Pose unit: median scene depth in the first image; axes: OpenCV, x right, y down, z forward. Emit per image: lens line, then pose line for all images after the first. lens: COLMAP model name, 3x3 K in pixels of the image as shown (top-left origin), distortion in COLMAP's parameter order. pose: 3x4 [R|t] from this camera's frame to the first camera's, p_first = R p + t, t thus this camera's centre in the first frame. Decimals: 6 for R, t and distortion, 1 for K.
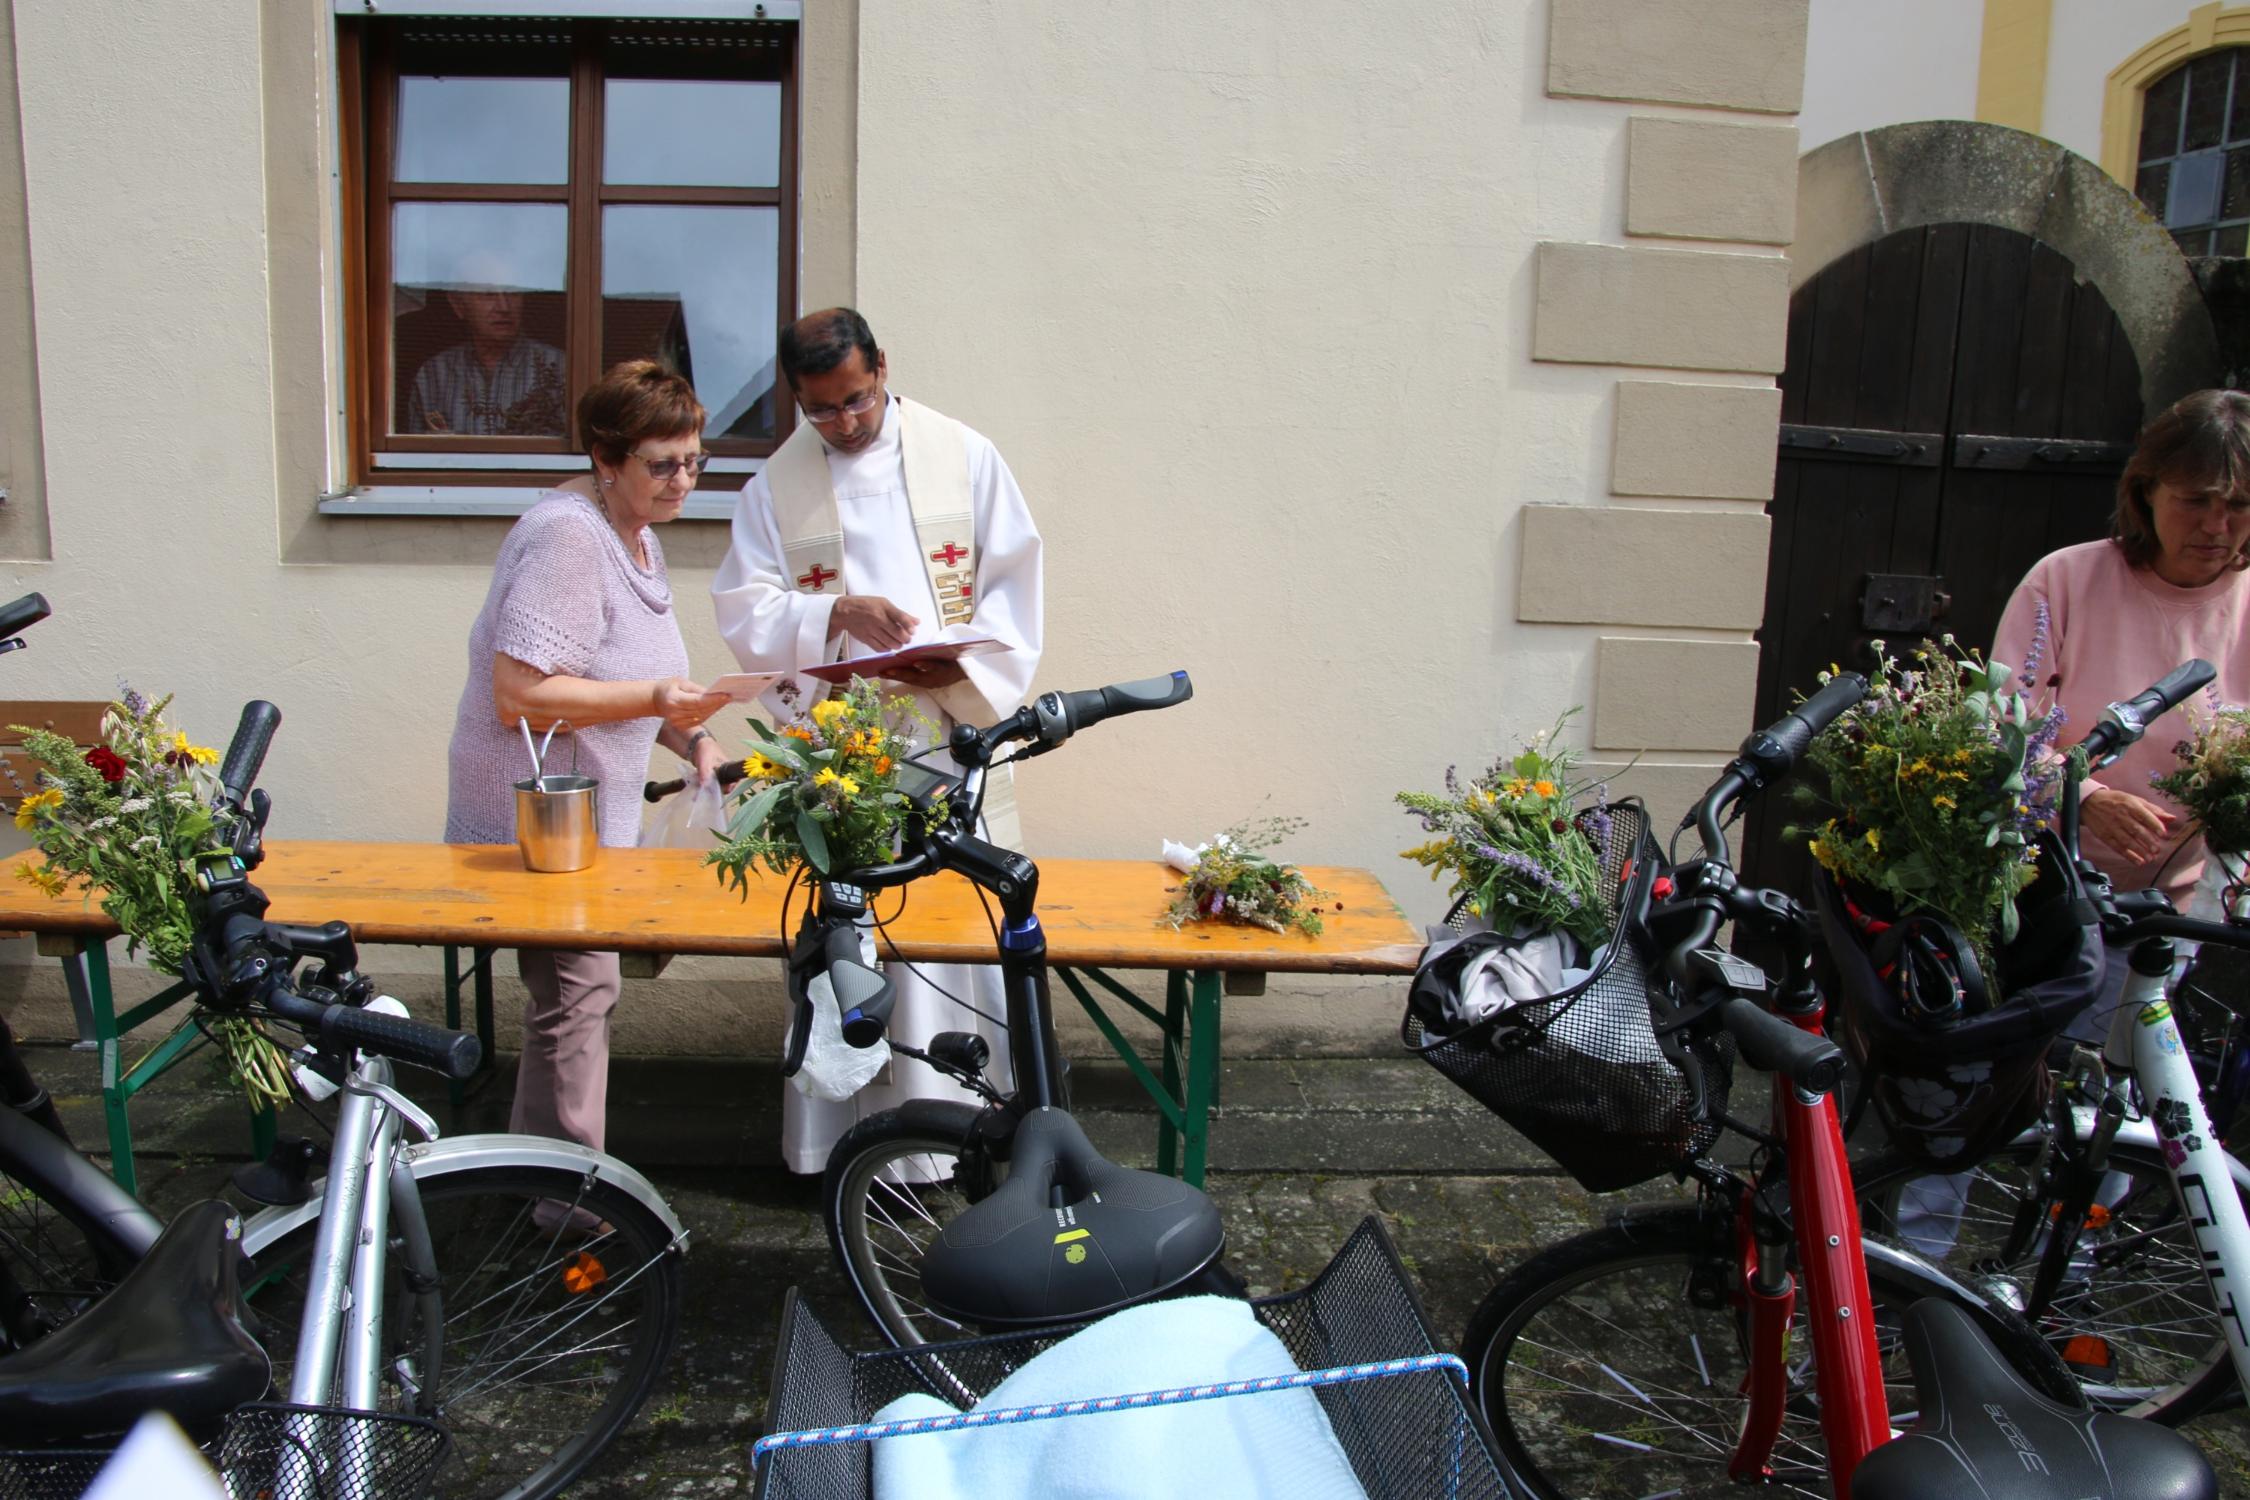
lens RADIAL K [[1656.0, 0, 1117.6], [0, 1656.0, 800.3], [0, 0, 1]] dist [-0.129758, 0.065475]
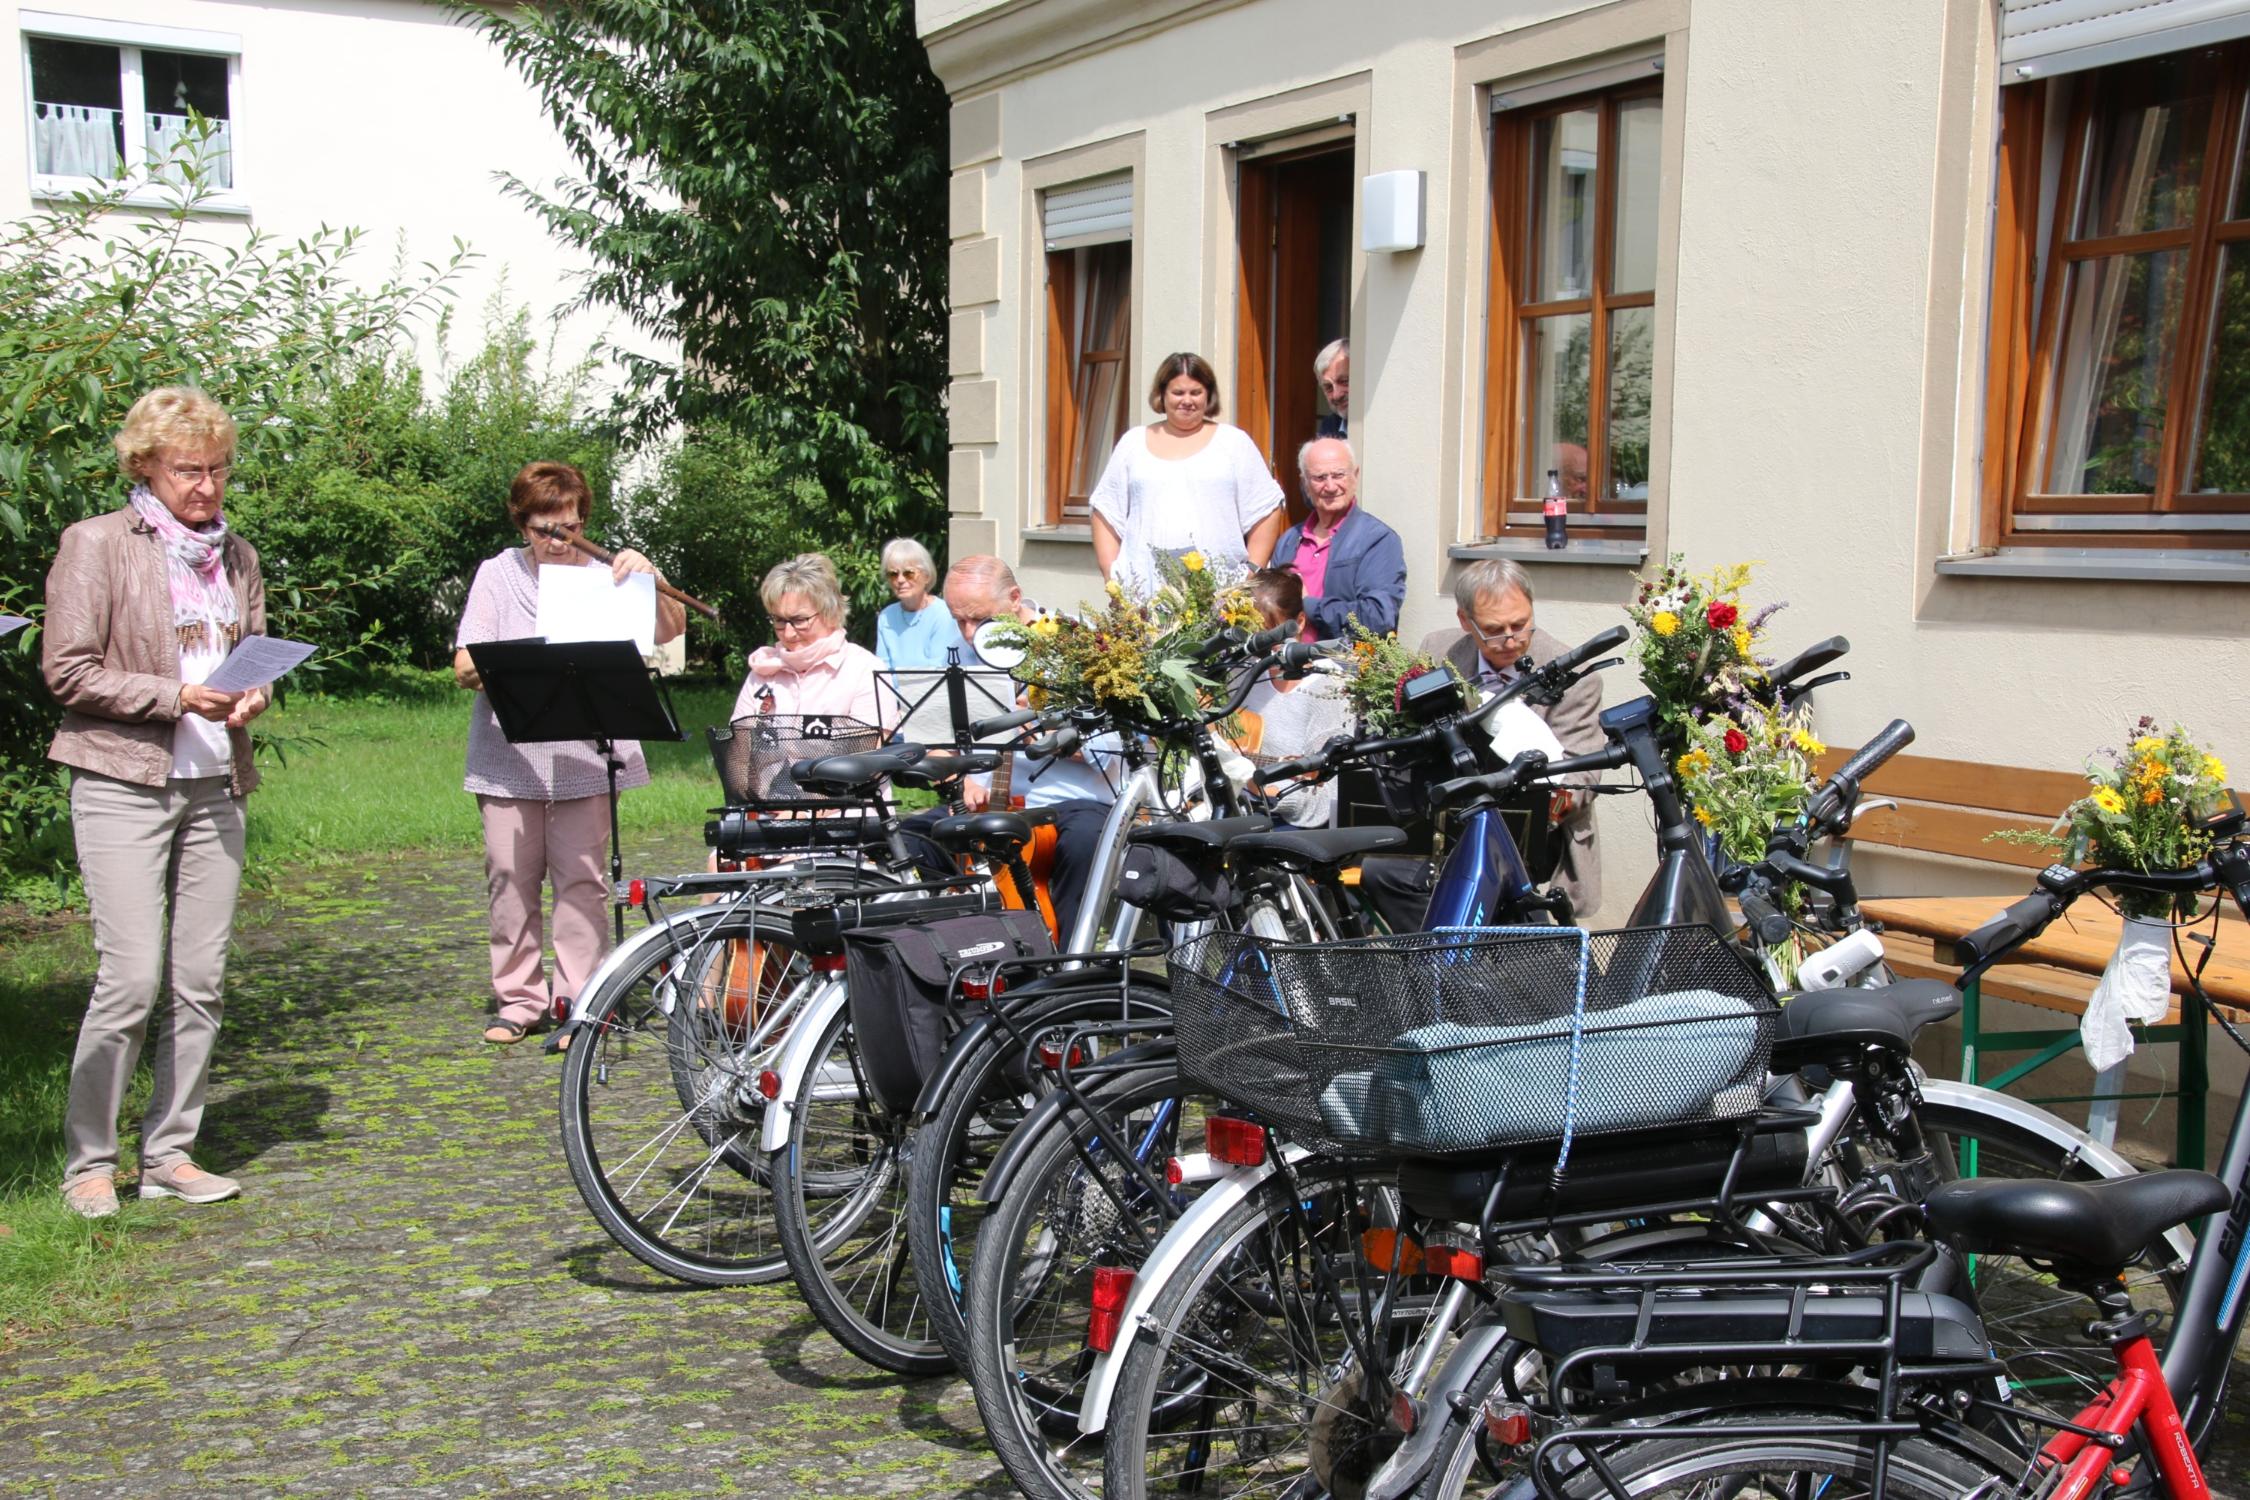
lens RADIAL K [[3203.9, 0, 1125.6], [0, 3203.9, 818.9], [0, 0, 1]] dist [0.139496, 0.476747]
pose [[0.330758, 0.067546, -0.941295, 0.769515], [-0.180625, 0.983526, 0.007108, 0.049414], [0.926269, 0.167670, 0.337510, -0.203606]]
